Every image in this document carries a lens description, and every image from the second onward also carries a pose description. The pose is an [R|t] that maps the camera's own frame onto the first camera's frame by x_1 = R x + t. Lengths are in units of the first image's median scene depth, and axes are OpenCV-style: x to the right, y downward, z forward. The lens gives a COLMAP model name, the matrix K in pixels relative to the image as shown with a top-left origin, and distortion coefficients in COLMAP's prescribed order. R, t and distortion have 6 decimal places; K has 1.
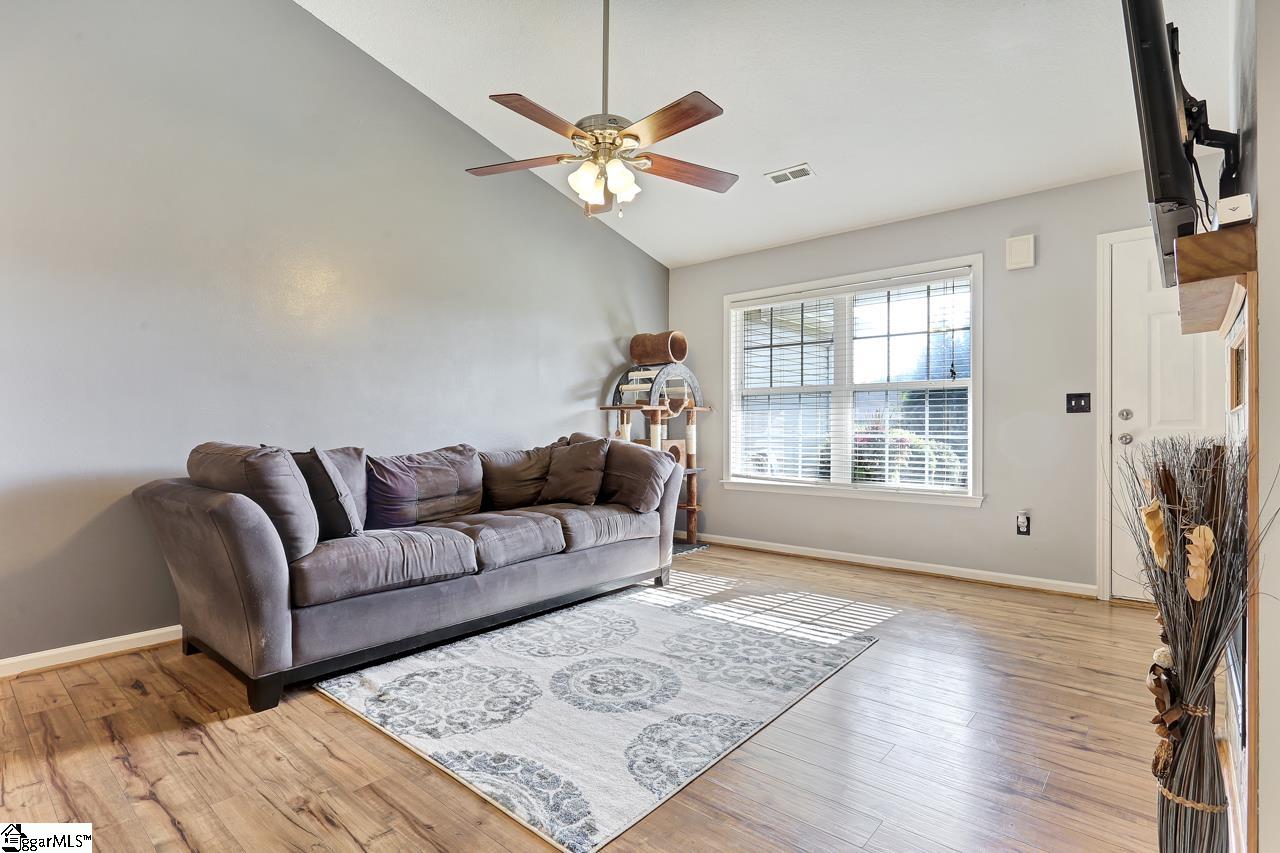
lens RADIAL K [[627.5, 0, 633.3], [0, 627.5, 425.7], [0, 0, 1]] dist [-0.007943, 0.000168]
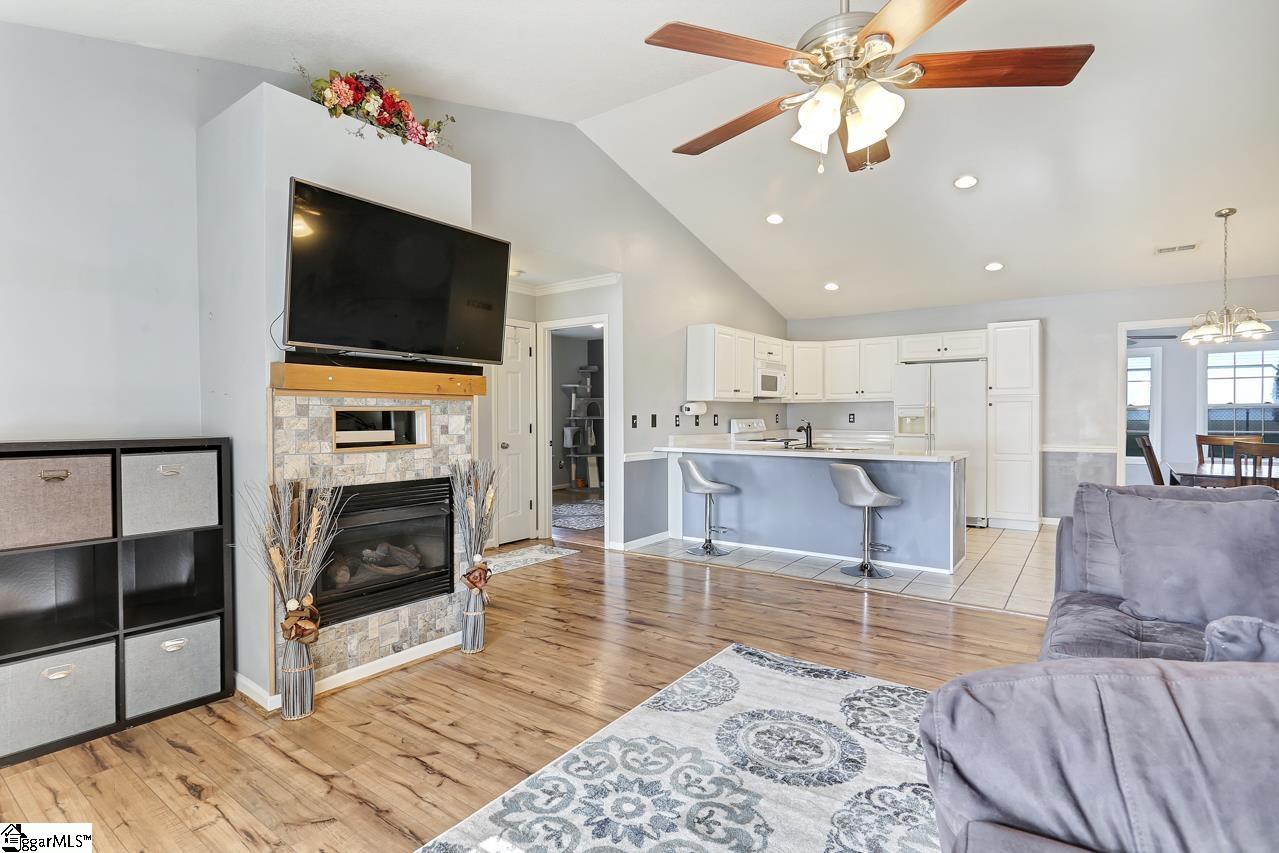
lens RADIAL K [[627.0, 0, 632.8], [0, 627.0, 425.7], [0, 0, 1]] dist [-0.007943, 0.000168]
pose [[-0.996801, 0.004577, -0.079793, 0.204230], [0.003766, 0.999940, 0.010314, -0.054926], [0.079836, 0.009980, -0.996758, 1.421440]]
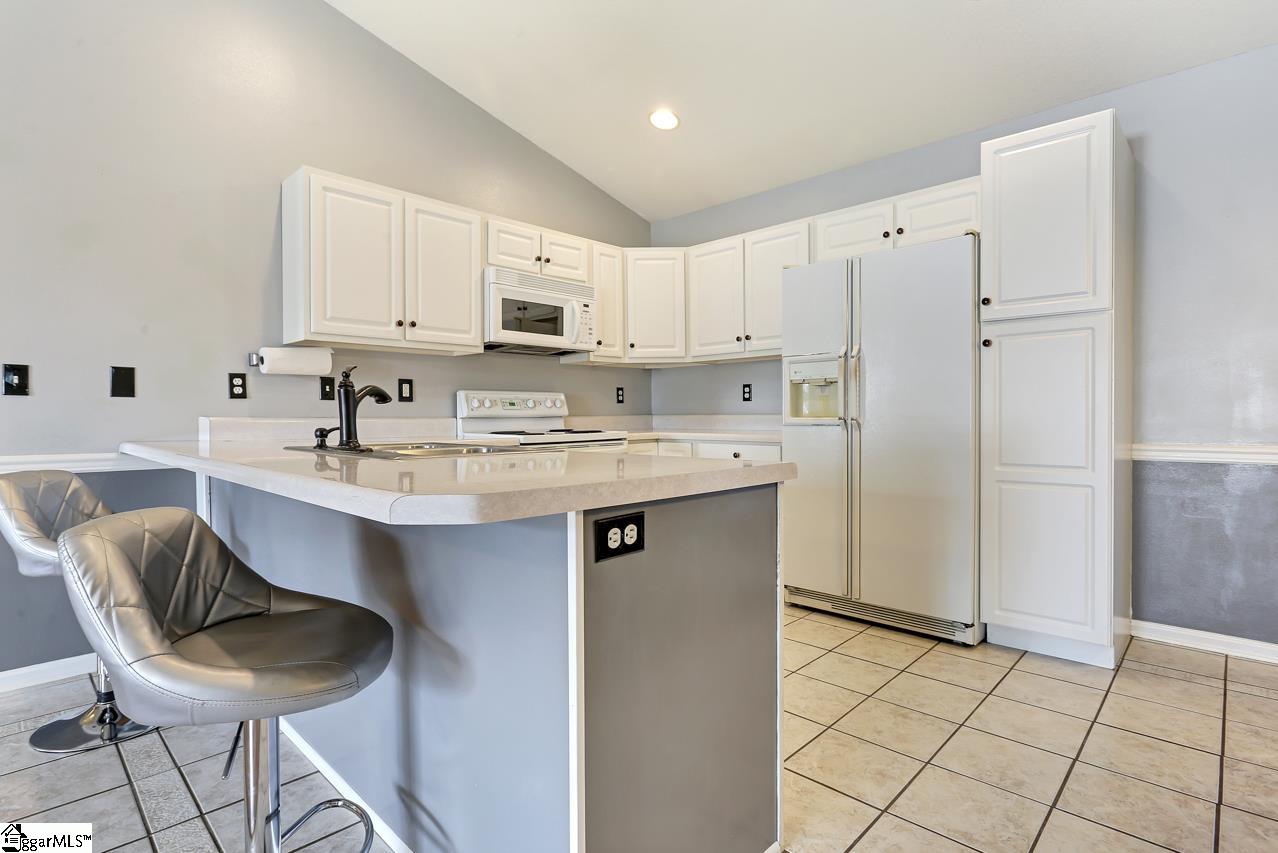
lens RADIAL K [[626.6, 0, 632.3], [0, 626.6, 425.7], [0, 0, 1]] dist [-0.007943, 0.000168]
pose [[-0.998347, 0.002792, 0.057410, -0.676632], [0.003366, 0.999945, 0.009907, -0.001373], [-0.057379, 0.010084, -0.998302, 0.359998]]
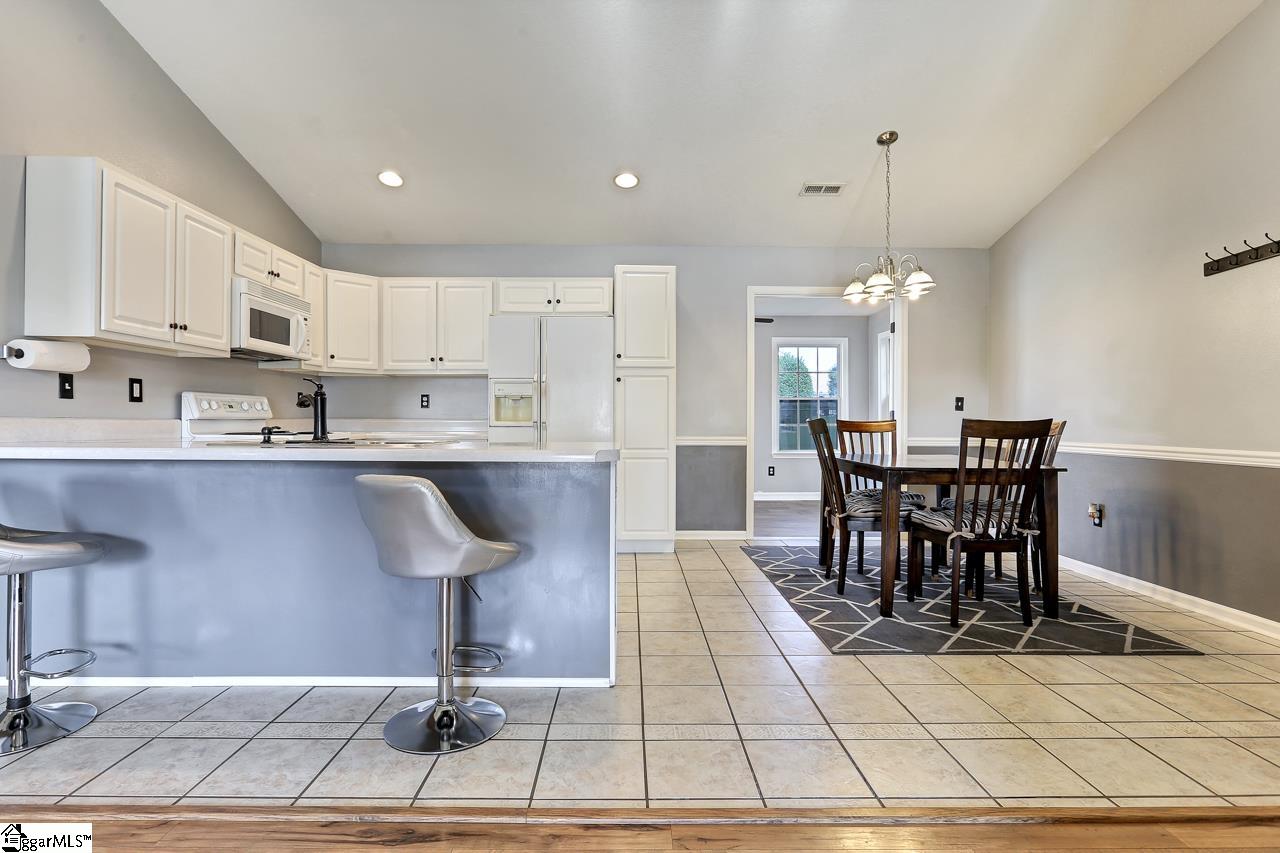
lens RADIAL K [[627.5, 0, 633.3], [0, 627.5, 425.7], [0, 0, 1]] dist [-0.007943, 0.000168]
pose [[-0.749346, 0.001398, -0.662177, -0.177281], [-0.000129, 0.999997, 0.002257, 0.002908], [0.662179, 0.001777, -0.749344, 0.612148]]
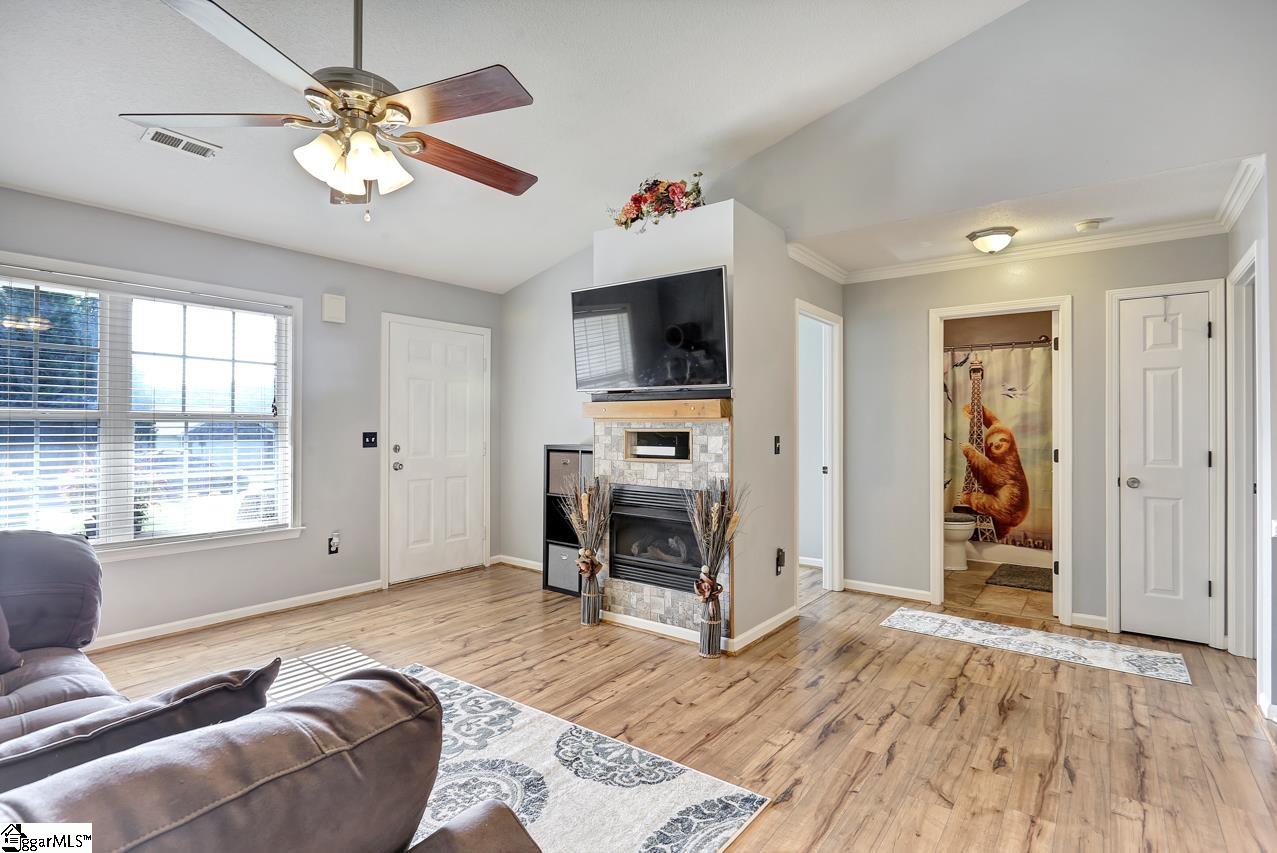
lens RADIAL K [[626.1, 0, 631.8], [0, 626.1, 425.7], [0, 0, 1]] dist [-0.007943, 0.000168]
pose [[-0.064060, 0.001311, 0.997945, -0.667855], [-0.009653, 0.999952, -0.001934, -0.076726], [-0.997899, -0.009757, -0.064044, 0.624610]]
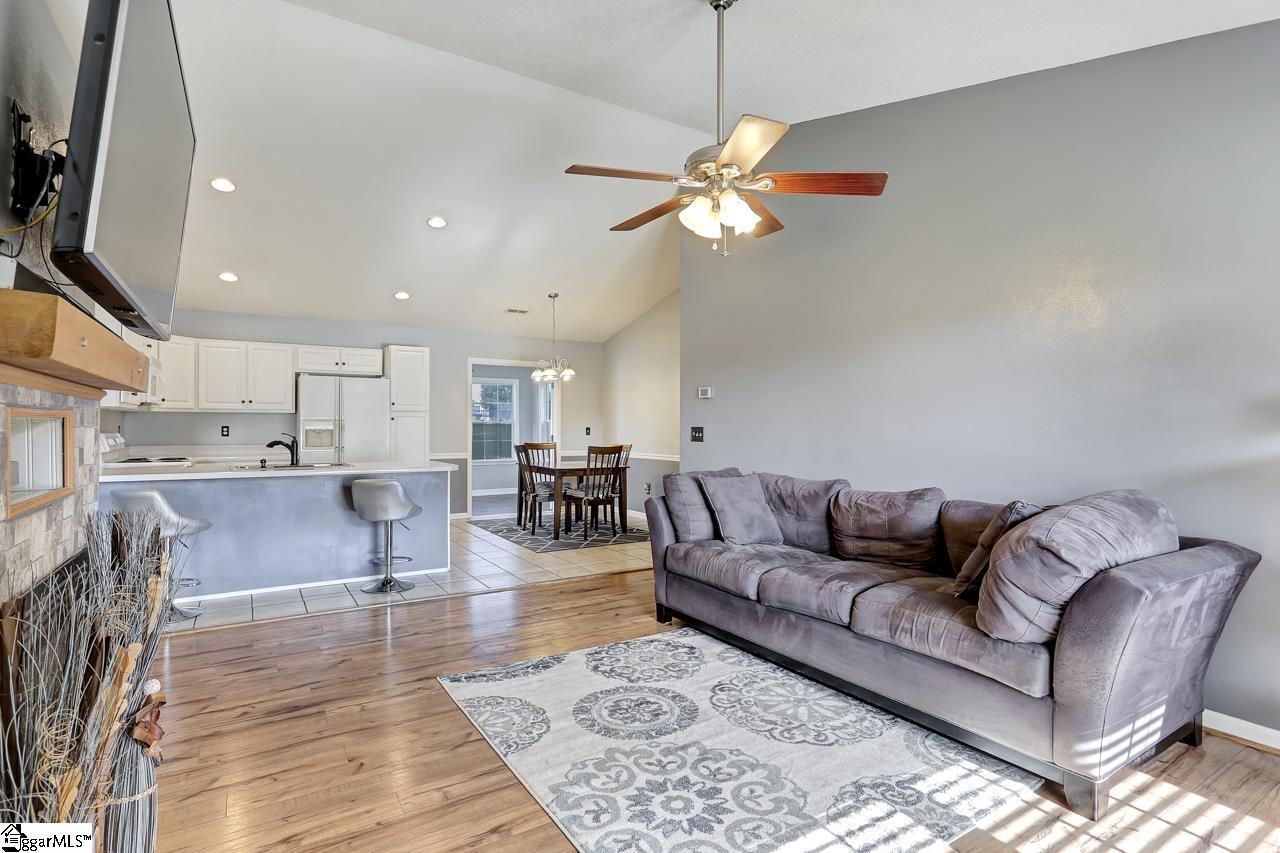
lens RADIAL K [[627.5, 0, 633.3], [0, 627.5, 425.7], [0, 0, 1]] dist [-0.007943, 0.000168]
pose [[-0.295528, -0.002825, -0.955330, 0.759187], [0.003455, 0.999986, -0.004026, -0.061162], [0.955328, -0.004490, -0.295514, 0.987033]]
